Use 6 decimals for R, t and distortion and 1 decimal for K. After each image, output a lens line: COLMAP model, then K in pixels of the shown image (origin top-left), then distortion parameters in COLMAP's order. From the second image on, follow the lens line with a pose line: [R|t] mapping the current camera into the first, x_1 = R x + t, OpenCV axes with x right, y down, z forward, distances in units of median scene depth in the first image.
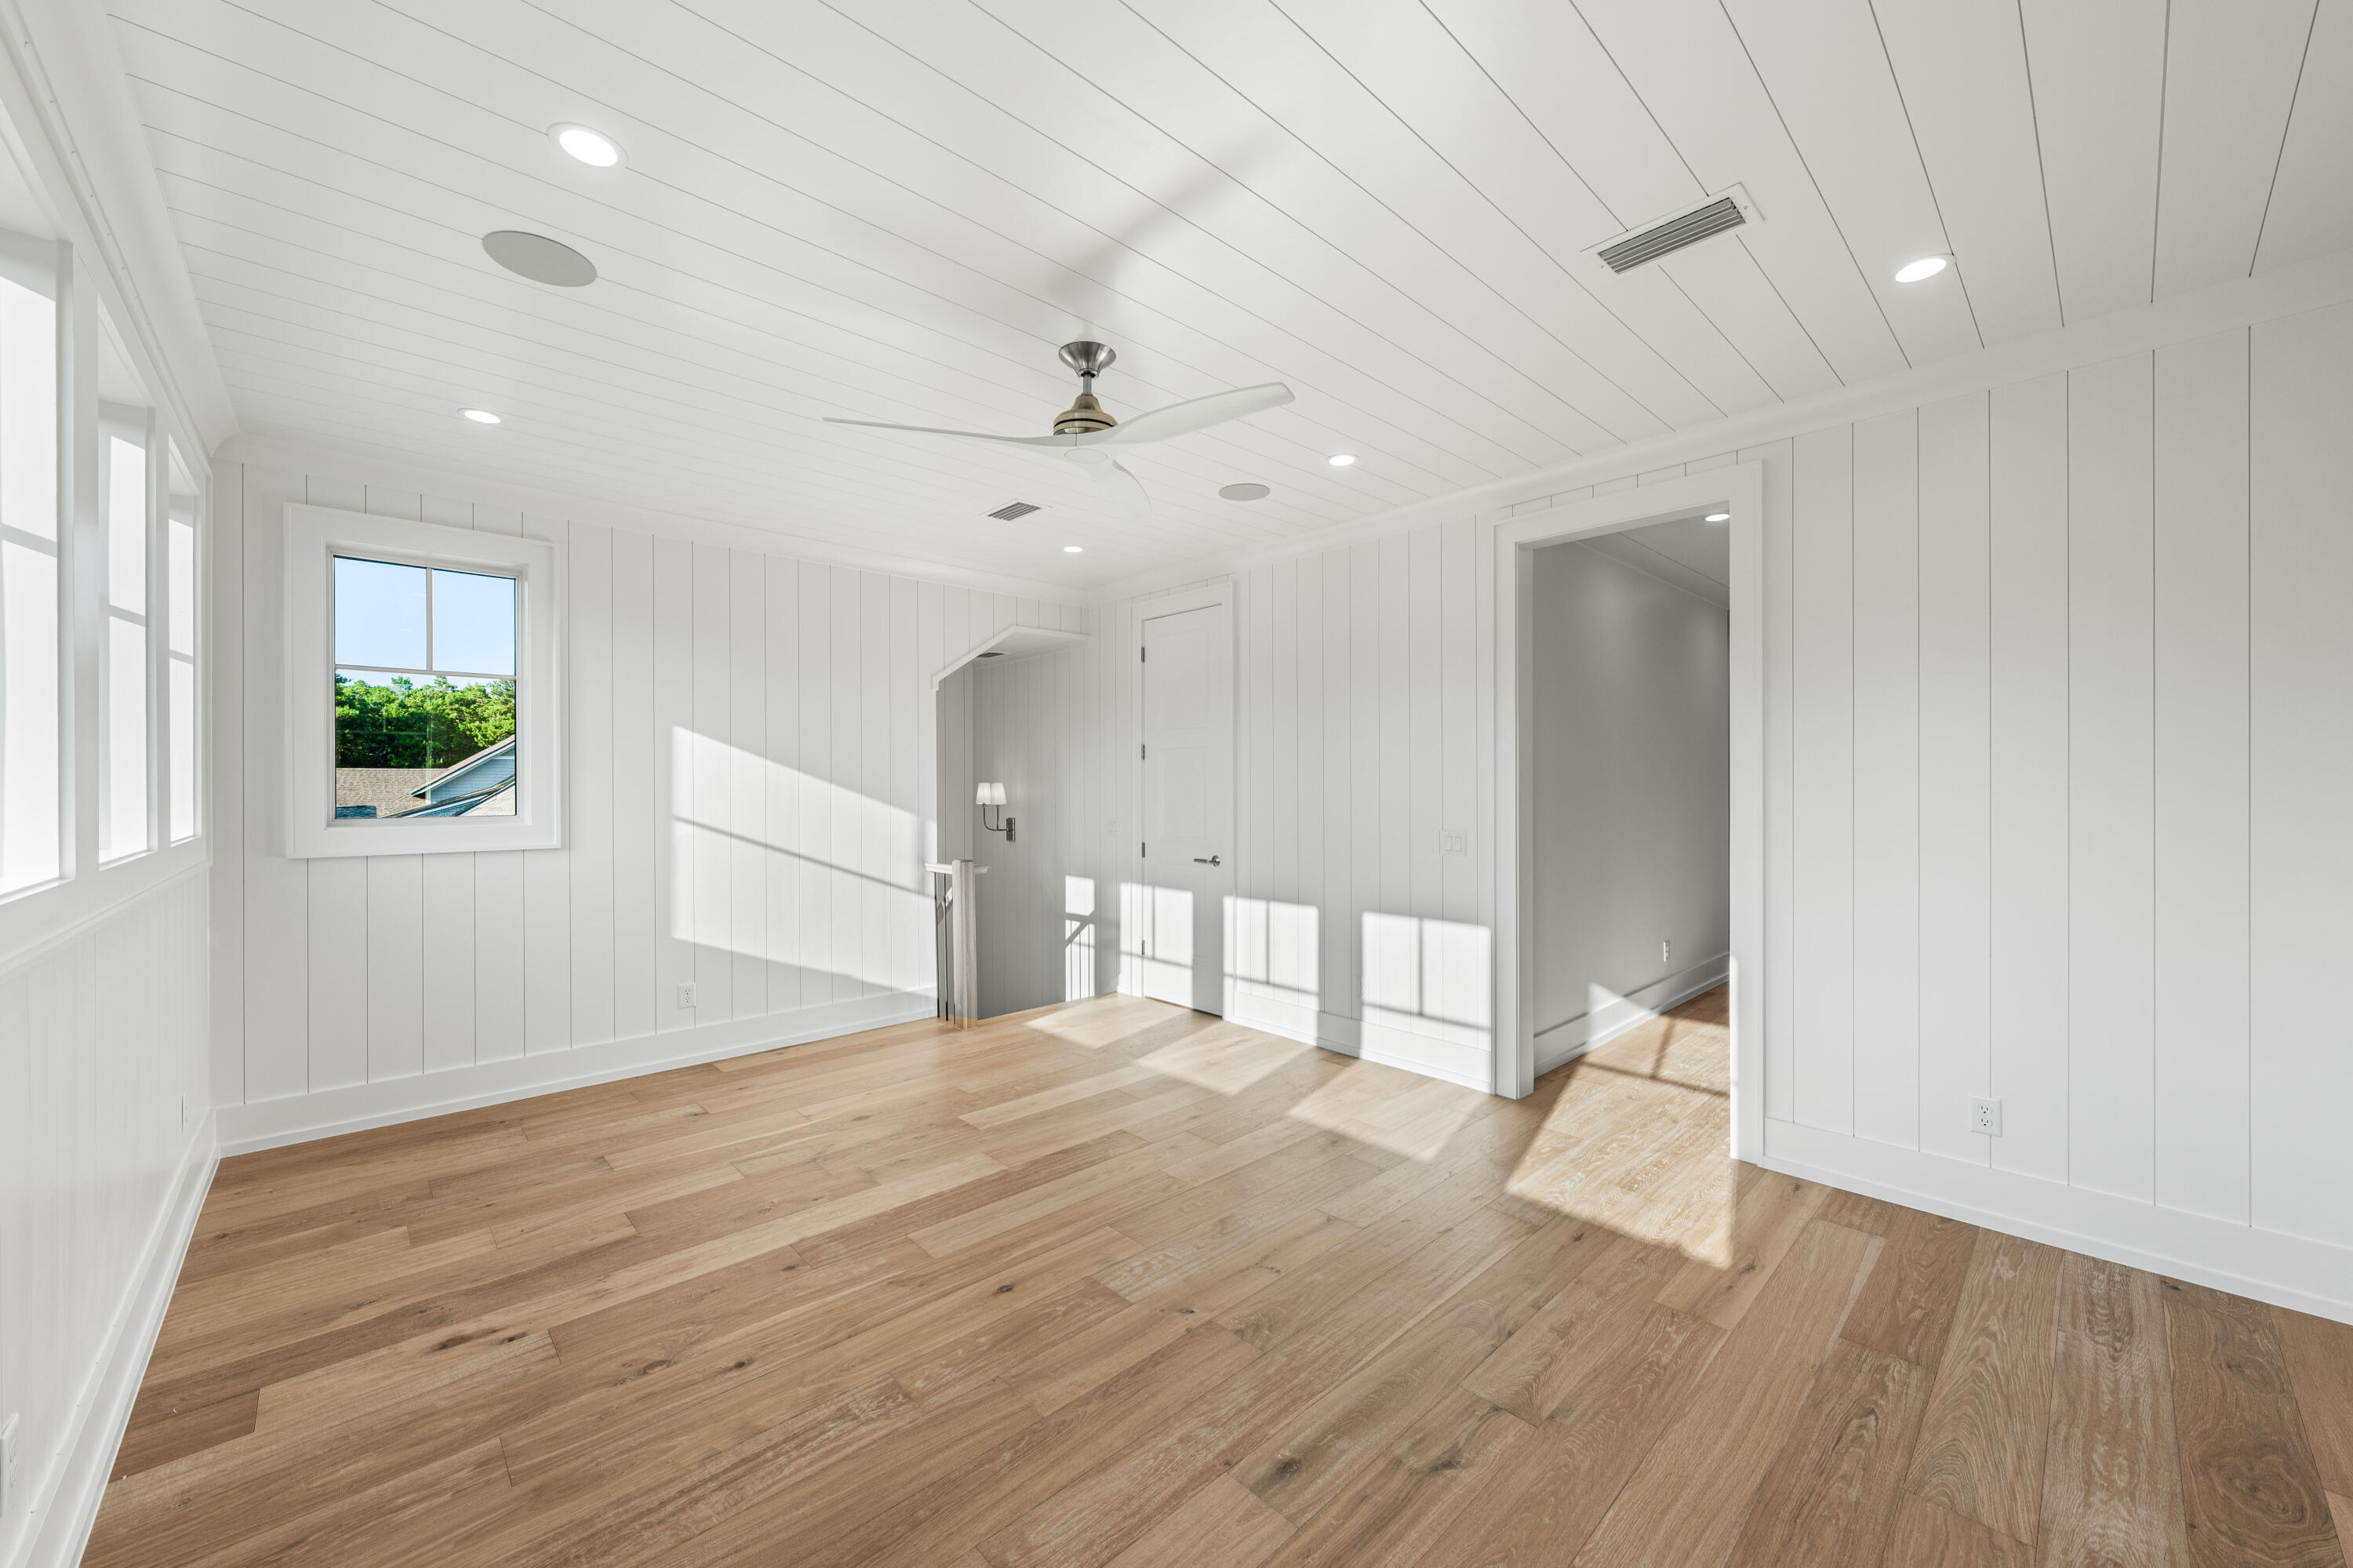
lens RADIAL K [[894.3, 0, 1208.9], [0, 894.3, 783.9], [0, 0, 1]] dist [-0.003401, -0.000125]
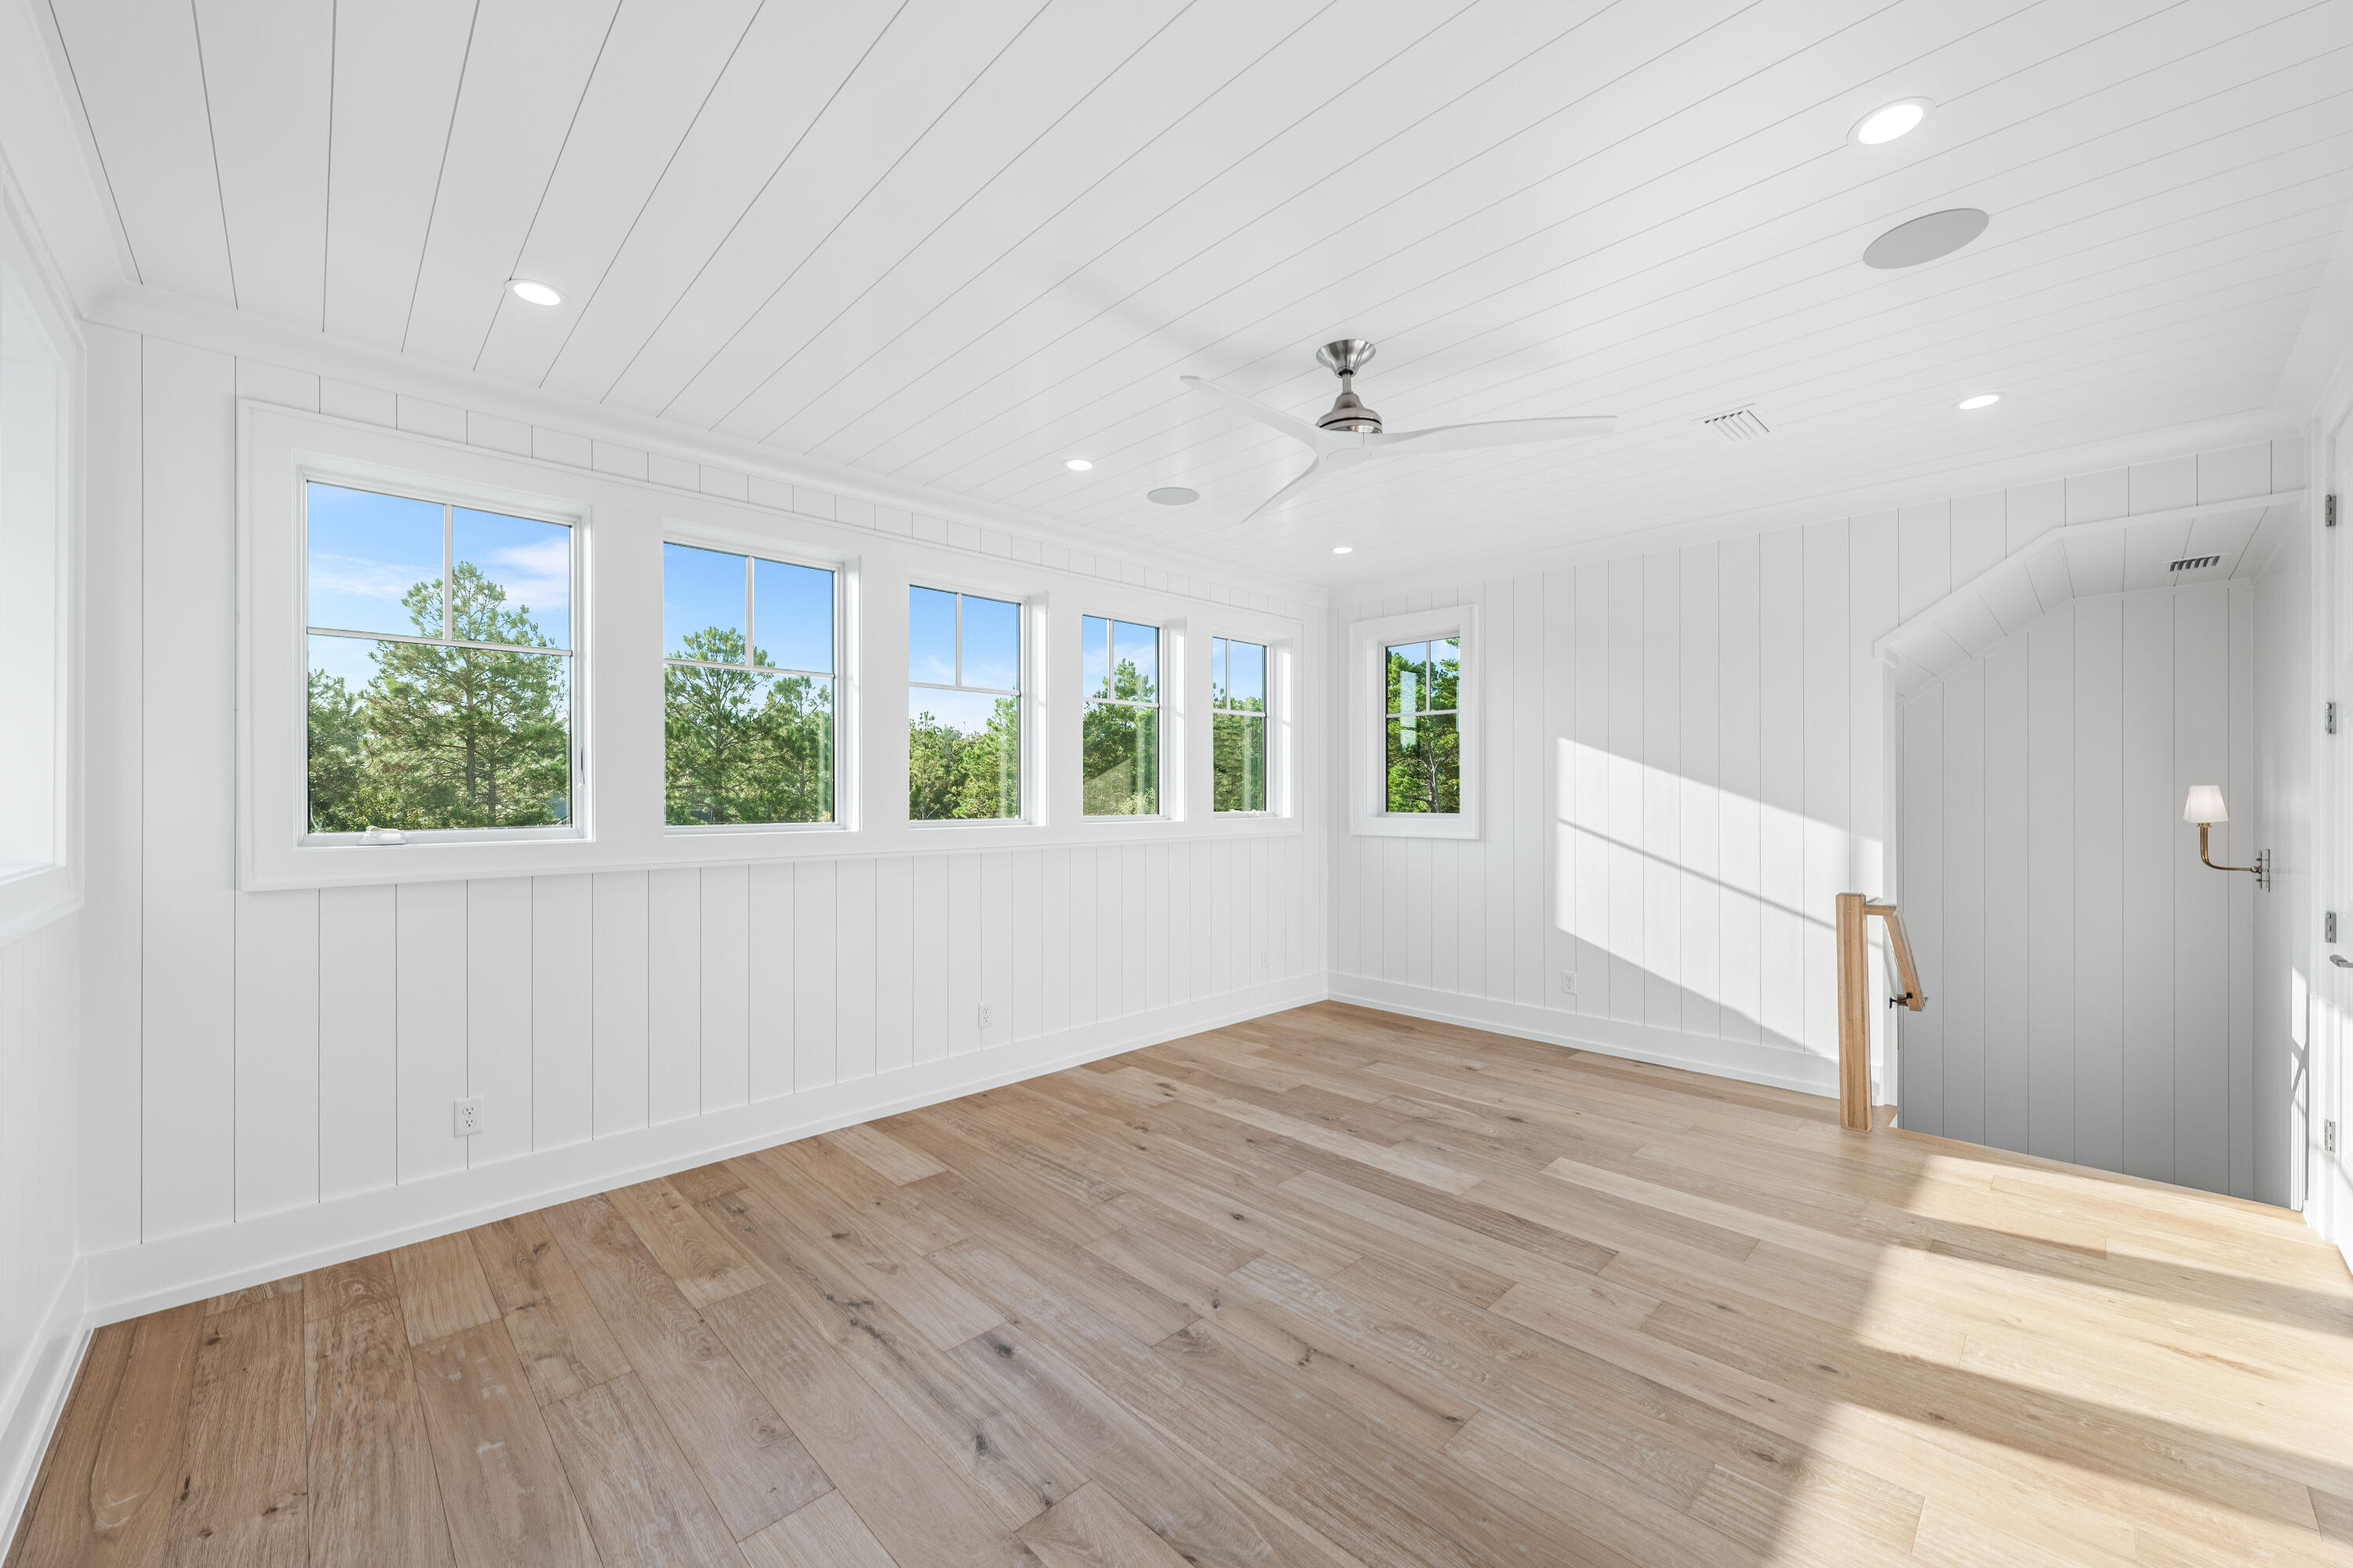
lens RADIAL K [[925.4, 0, 1153.1], [0, 925.4, 781.2], [0, 0, 1]] dist [-0.000850, 0.000097]
pose [[-0.024311, -0.008219, -0.999671, 0.874287], [0.001592, 0.999965, -0.008260, -0.003494], [0.999703, -0.001792, -0.024297, 0.794787]]
